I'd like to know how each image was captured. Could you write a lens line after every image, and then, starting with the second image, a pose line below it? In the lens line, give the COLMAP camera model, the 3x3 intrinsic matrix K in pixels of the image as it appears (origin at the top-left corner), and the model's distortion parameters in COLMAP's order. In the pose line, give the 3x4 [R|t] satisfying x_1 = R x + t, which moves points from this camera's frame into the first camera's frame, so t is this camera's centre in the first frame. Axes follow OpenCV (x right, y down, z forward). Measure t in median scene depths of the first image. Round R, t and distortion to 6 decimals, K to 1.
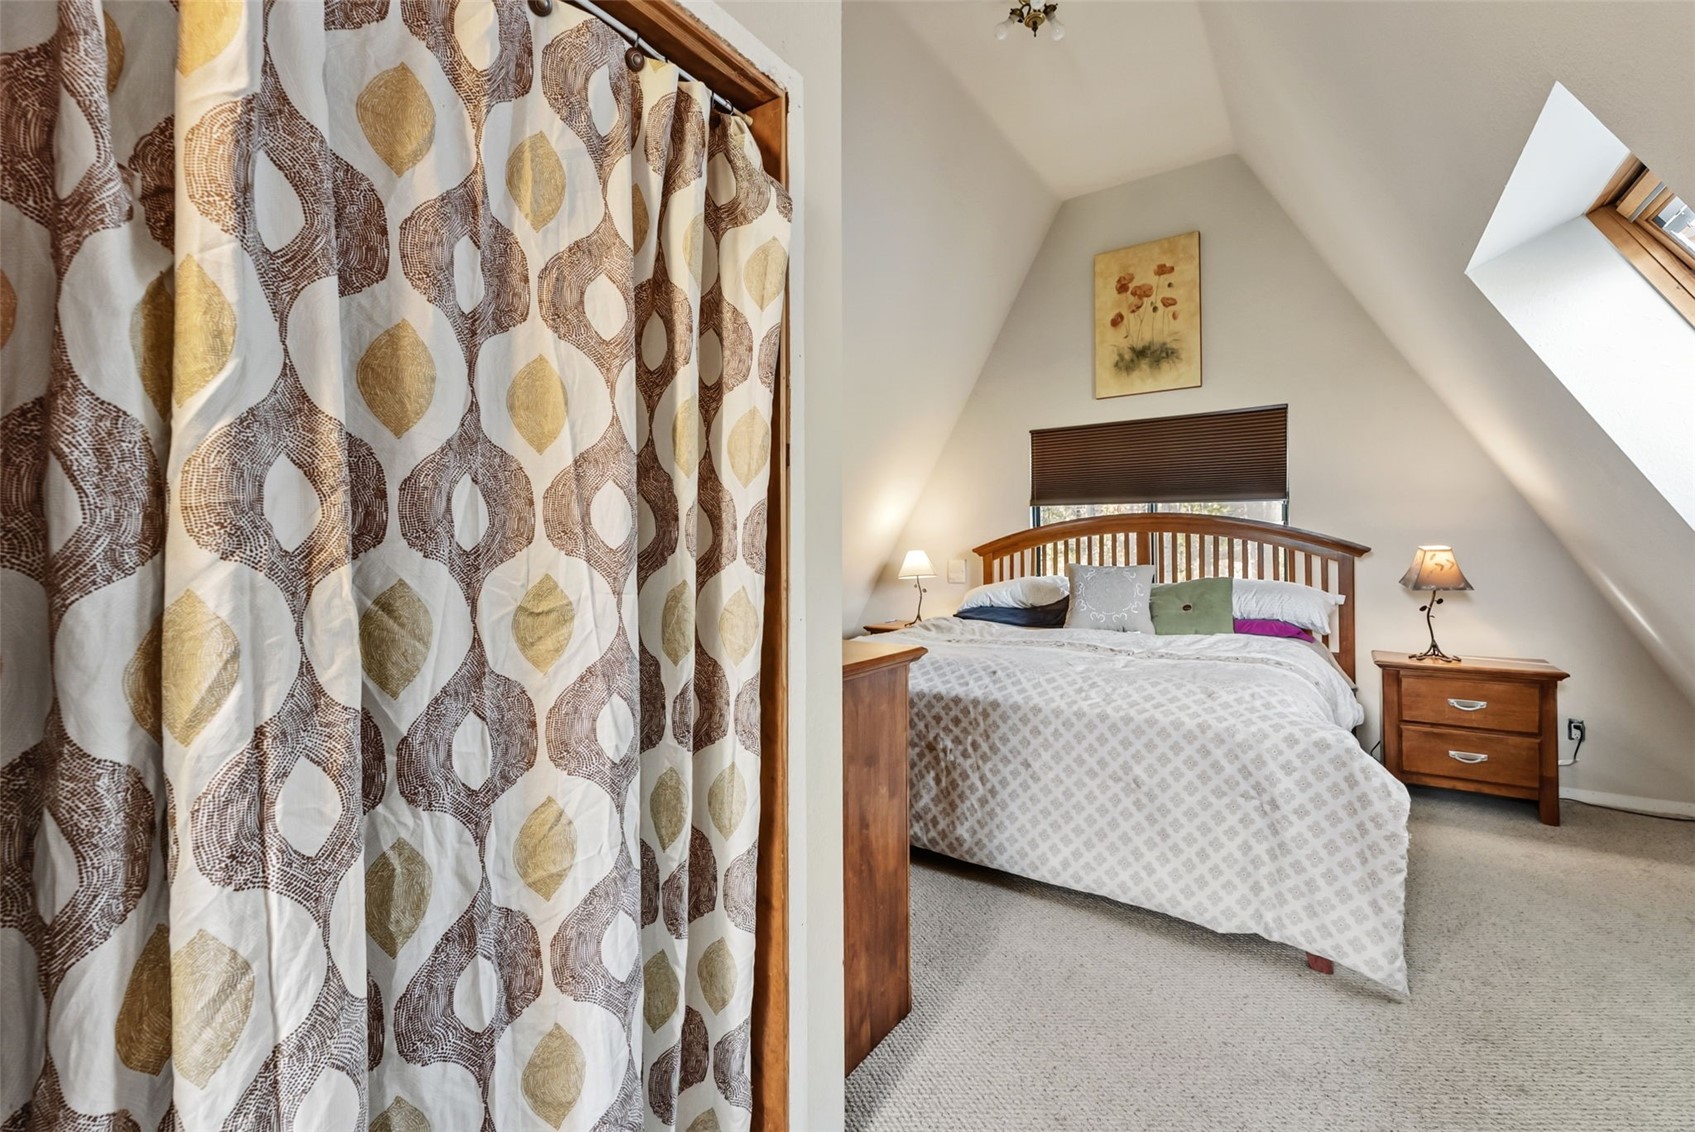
lens RADIAL K [[721.9, 0, 847.3], [0, 721.9, 544.1], [0, 0, 1]] dist [0.001174, 0.000182]
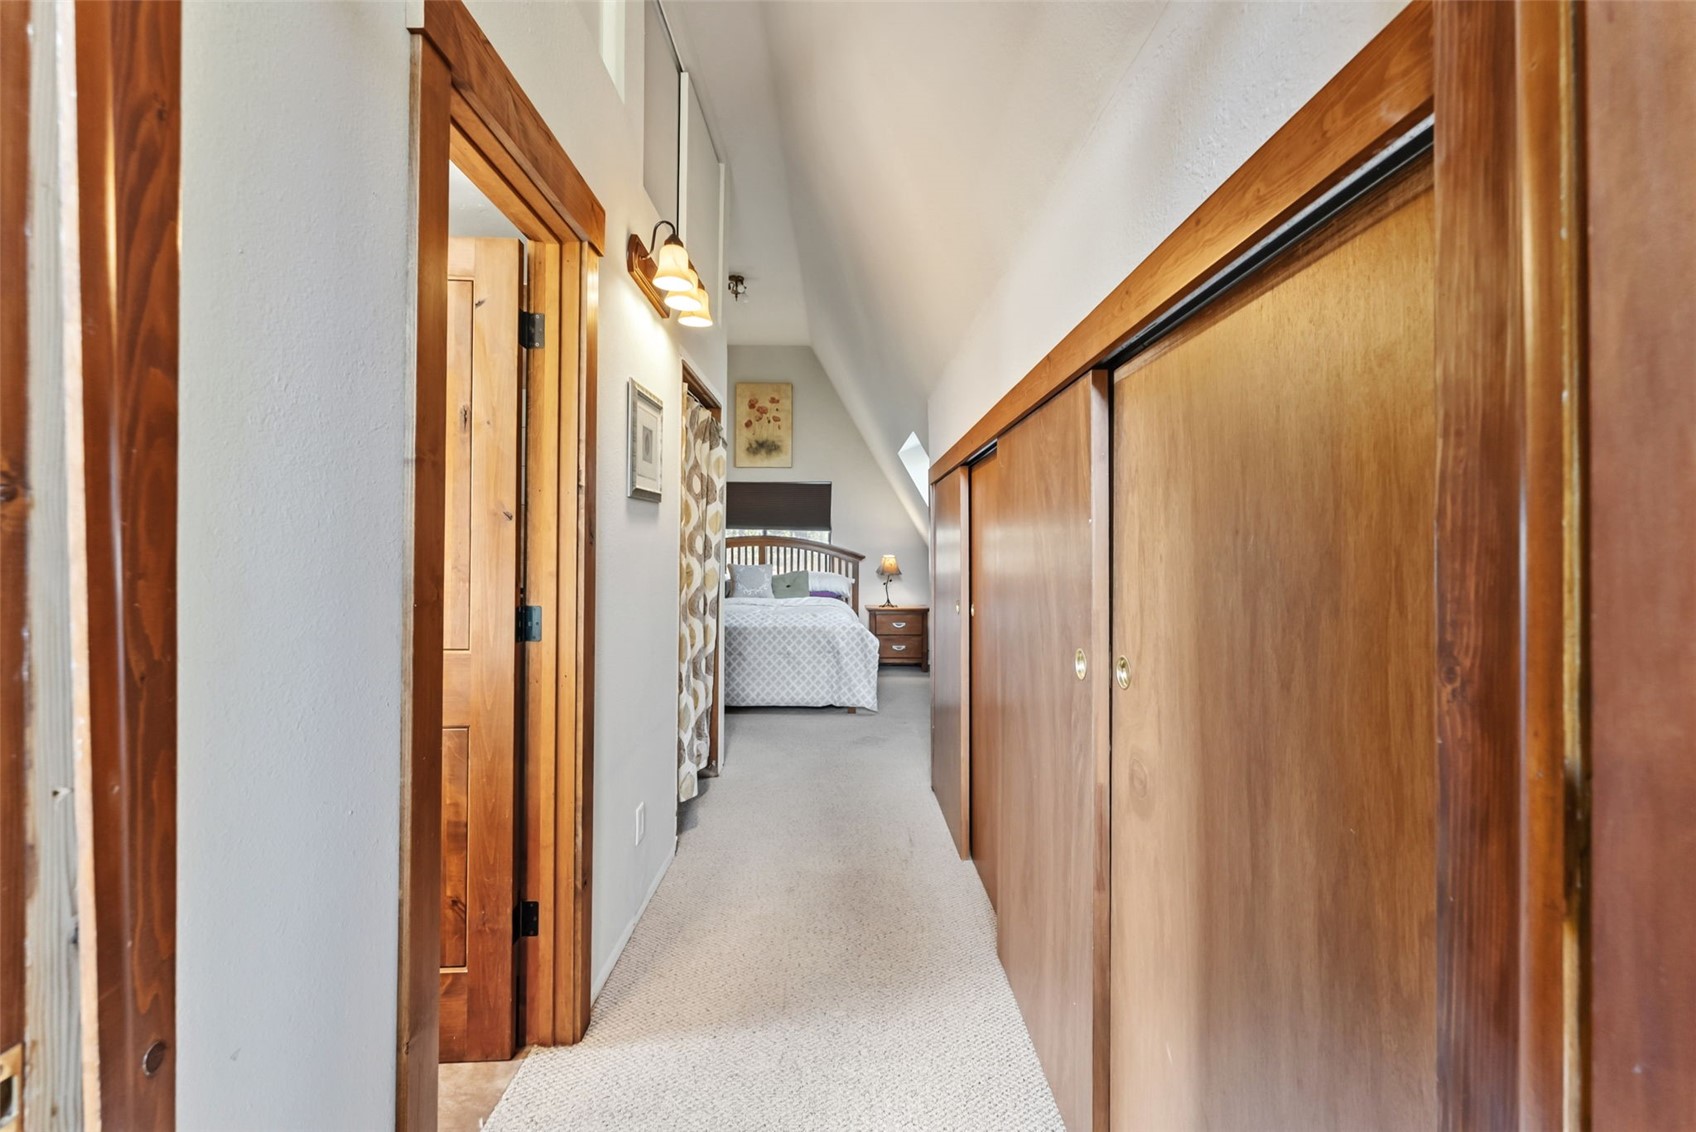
lens RADIAL K [[689.8, 0, 848.0], [0, 689.8, 566.0], [0, 0, 1]] dist [-0.000537, -0.000183]
pose [[0.815203, 0.000066, 0.579175, -0.735433], [-0.013242, 0.999741, 0.018524, -0.003406], [-0.579024, -0.022771, 0.814993, -0.934243]]
